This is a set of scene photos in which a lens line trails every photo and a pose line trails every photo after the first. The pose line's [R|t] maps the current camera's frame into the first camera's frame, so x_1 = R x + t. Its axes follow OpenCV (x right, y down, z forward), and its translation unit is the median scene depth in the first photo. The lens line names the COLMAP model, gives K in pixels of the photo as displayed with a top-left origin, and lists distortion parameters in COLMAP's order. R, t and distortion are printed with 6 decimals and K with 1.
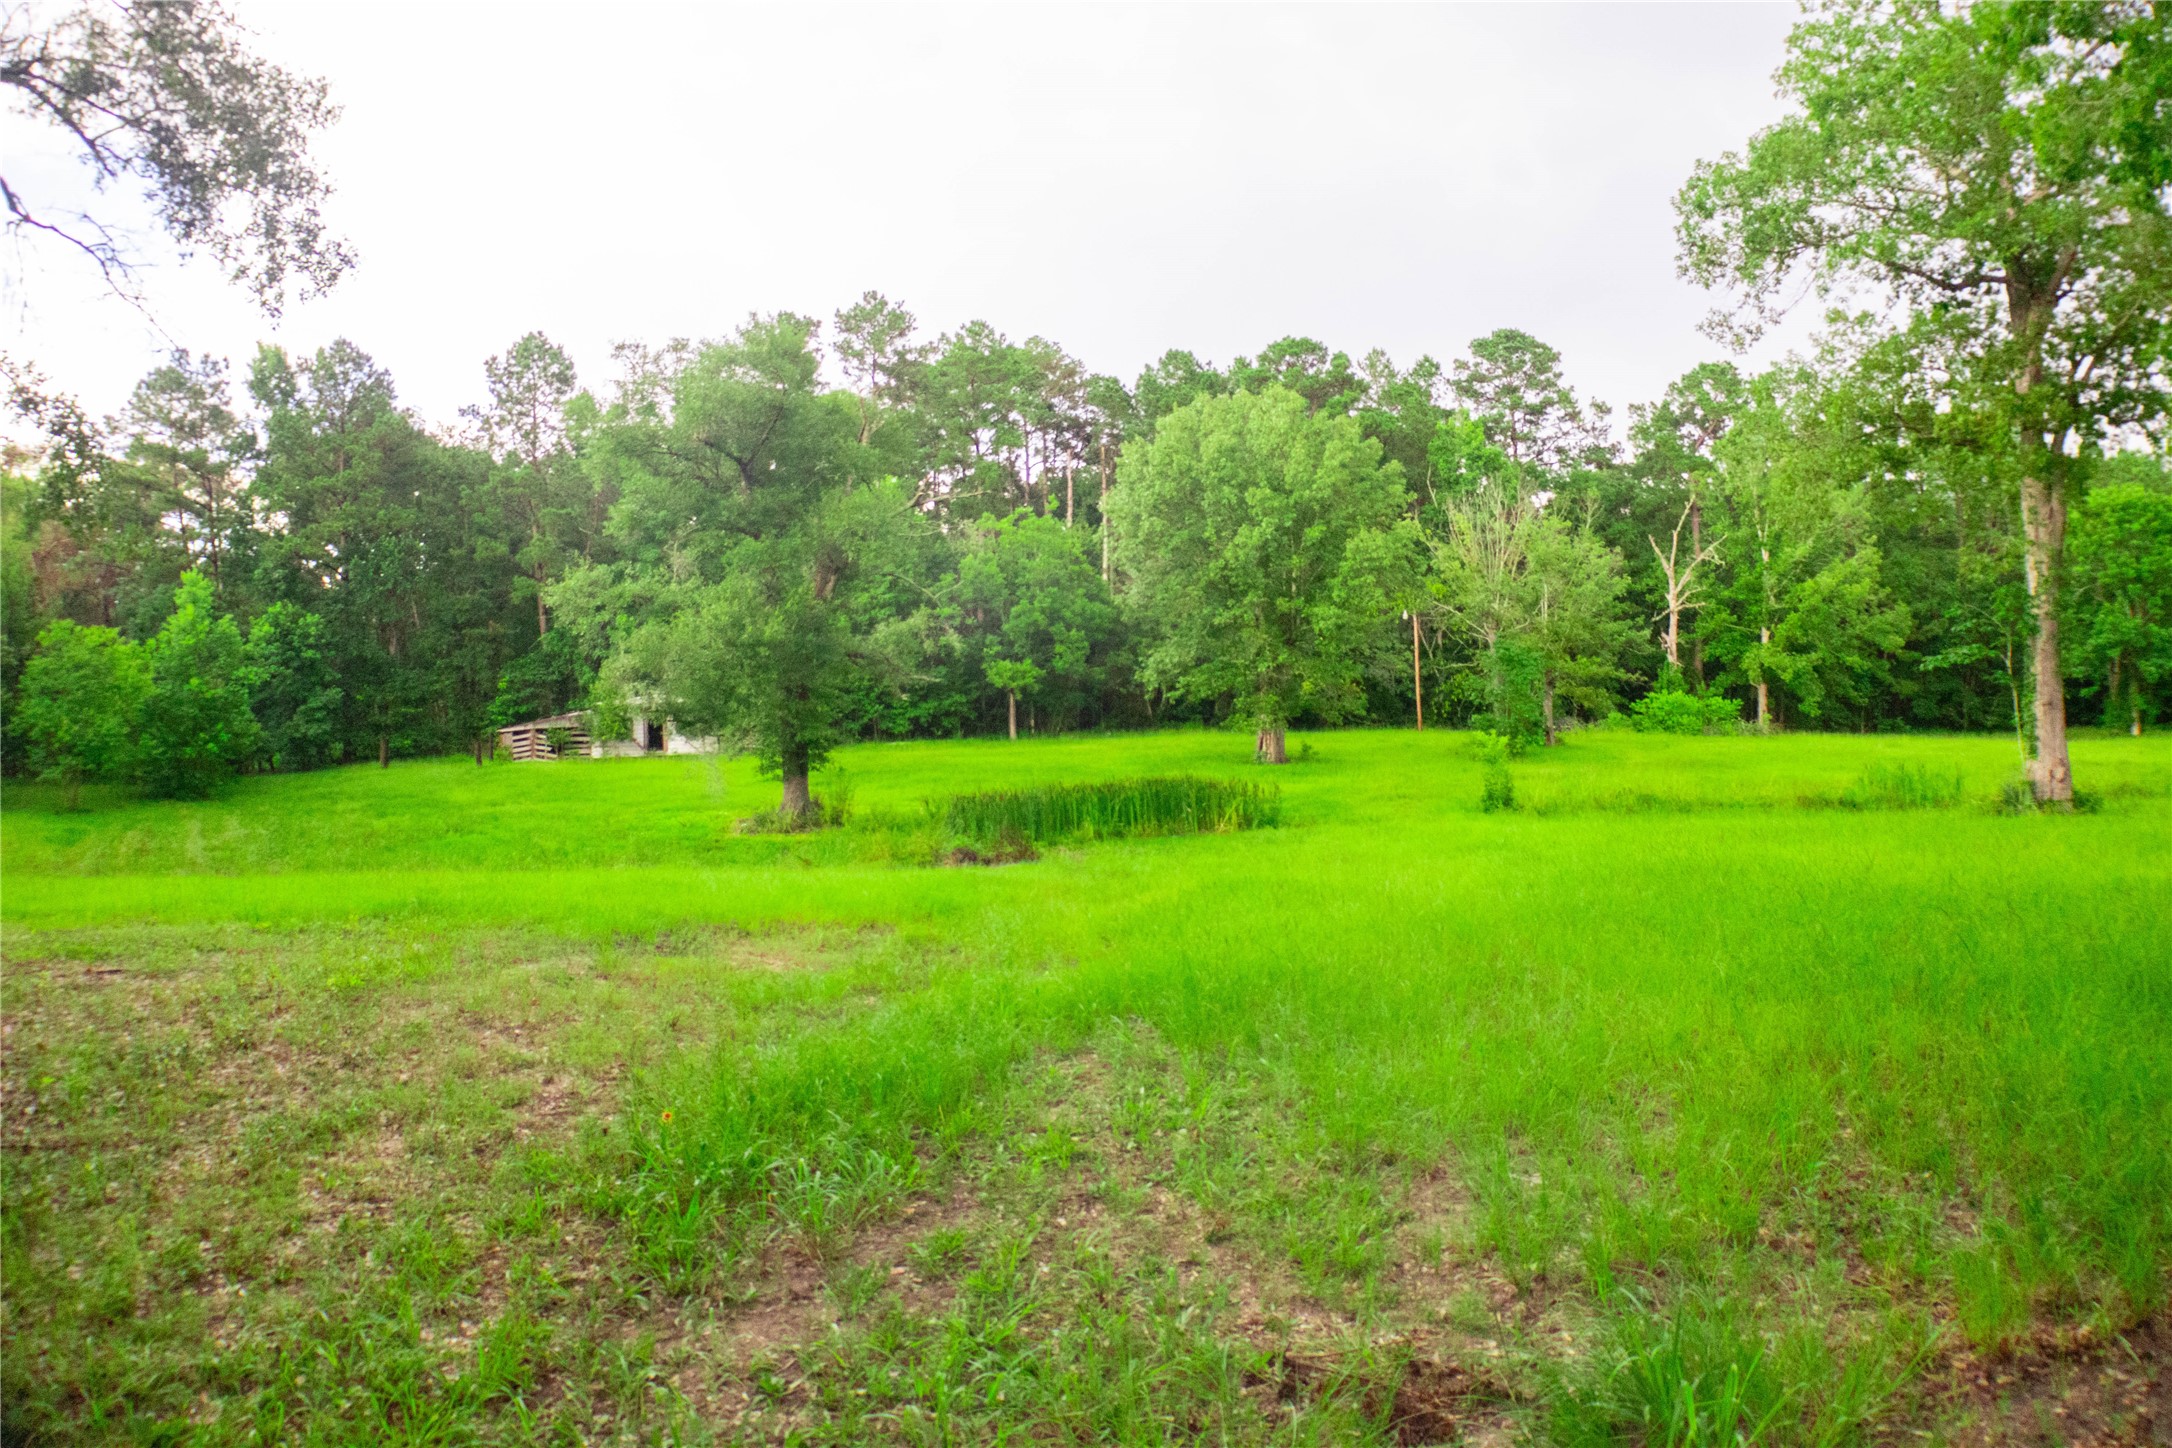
lens RADIAL K [[1423.4, 0, 1086.0], [0, 1423.4, 724.0], [0, 0, 1]] dist [-0.139680, 0.022760]
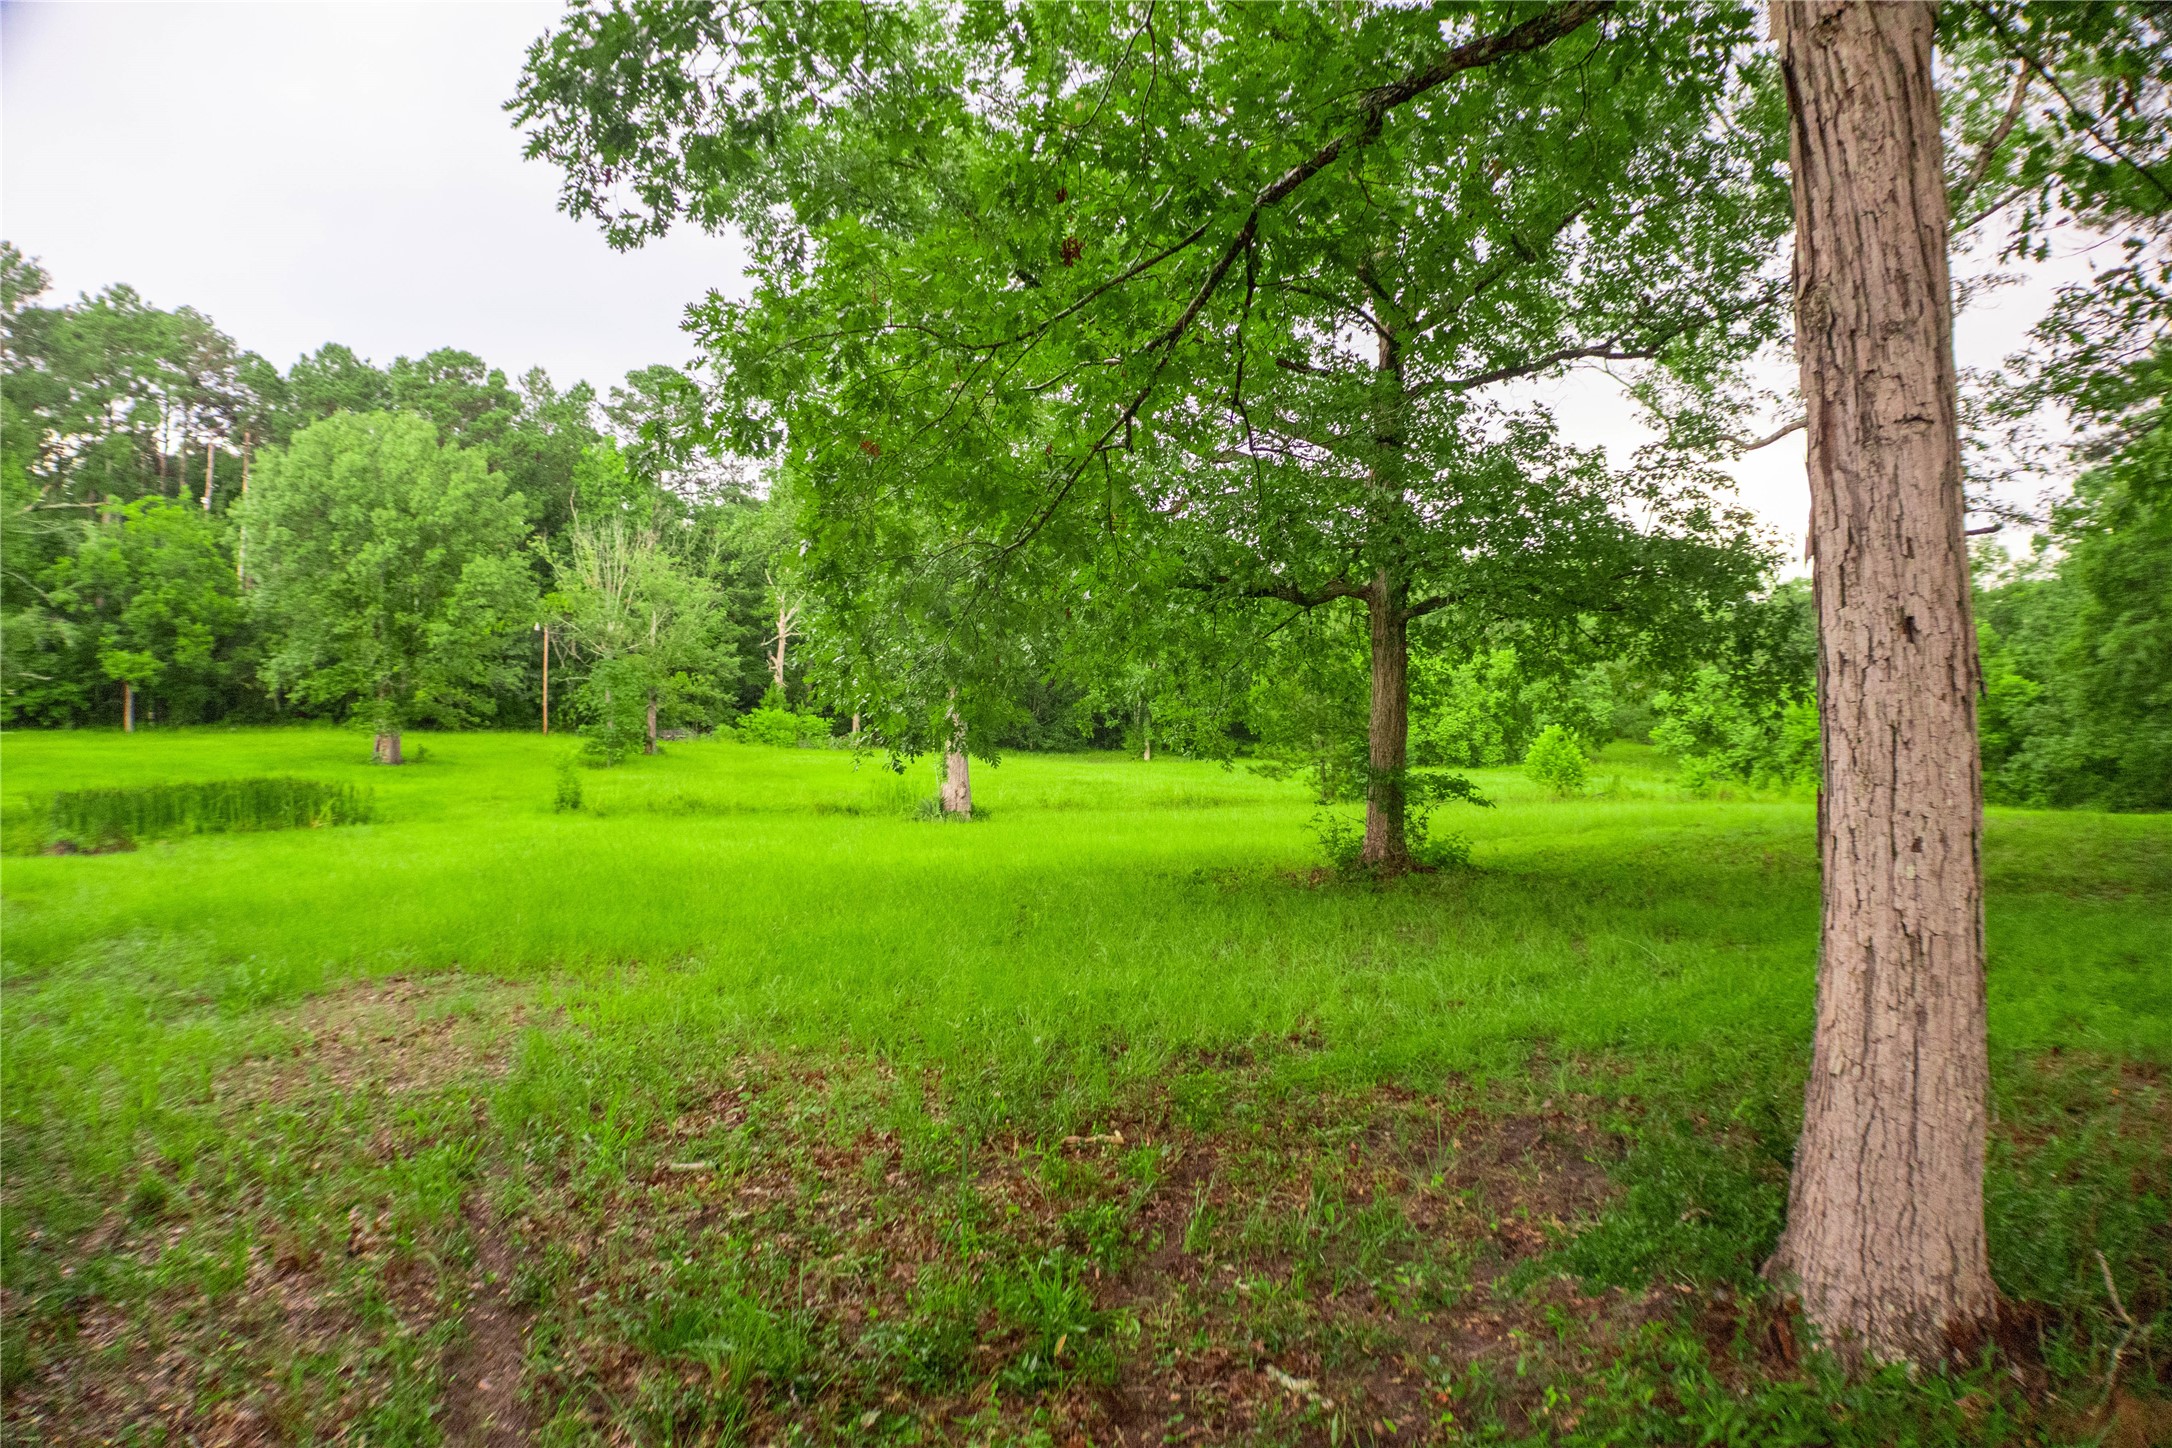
lens RADIAL K [[1416.5, 0, 1133.8], [0, 1416.5, 718.1], [0, 0, 1]] dist [-0.170154, 0.044237]
pose [[0.823662, 0.037161, 0.565862, 0.014432], [-0.035088, 0.999278, -0.014552, -0.009772], [-0.565994, -0.007869, 0.824372, -0.126731]]
